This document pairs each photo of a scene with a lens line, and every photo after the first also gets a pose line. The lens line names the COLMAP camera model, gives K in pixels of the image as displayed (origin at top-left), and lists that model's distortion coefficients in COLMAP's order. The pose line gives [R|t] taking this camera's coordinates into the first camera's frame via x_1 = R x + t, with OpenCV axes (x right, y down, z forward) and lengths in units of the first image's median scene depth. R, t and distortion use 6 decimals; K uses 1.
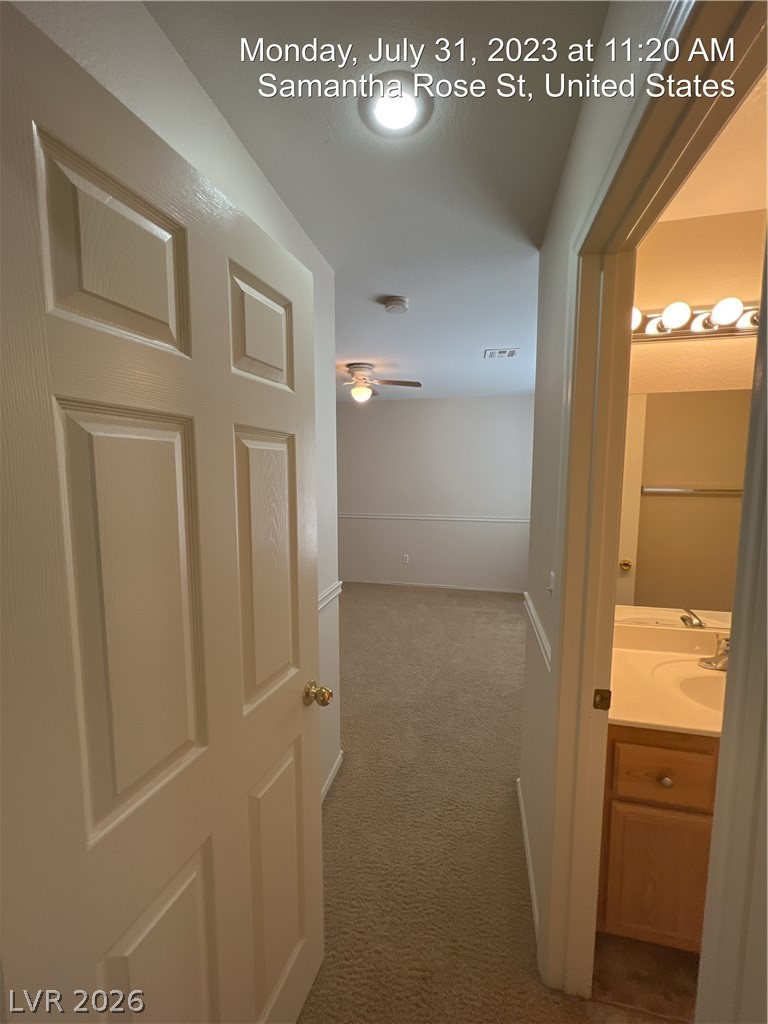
lens RADIAL K [[412.8, 0, 384.0], [0, 412.8, 512.0], [0, 0, 1]] dist [-0.003066, 0.000495]
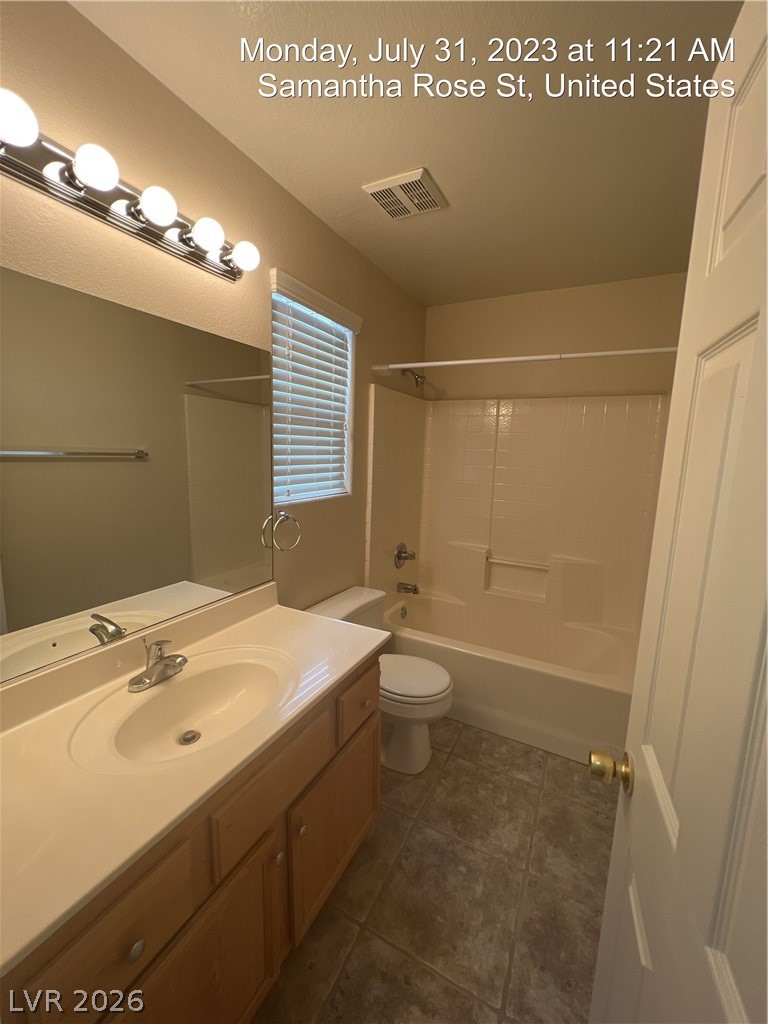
lens RADIAL K [[412.8, 0, 384.0], [0, 412.8, 512.0], [0, 0, 1]] dist [-0.003066, 0.000495]
pose [[0.252392, -0.134971, 0.958166, 0.226841], [0.059052, 0.990527, 0.123975, -0.001761], [-0.965822, 0.025292, 0.257971, 0.372820]]
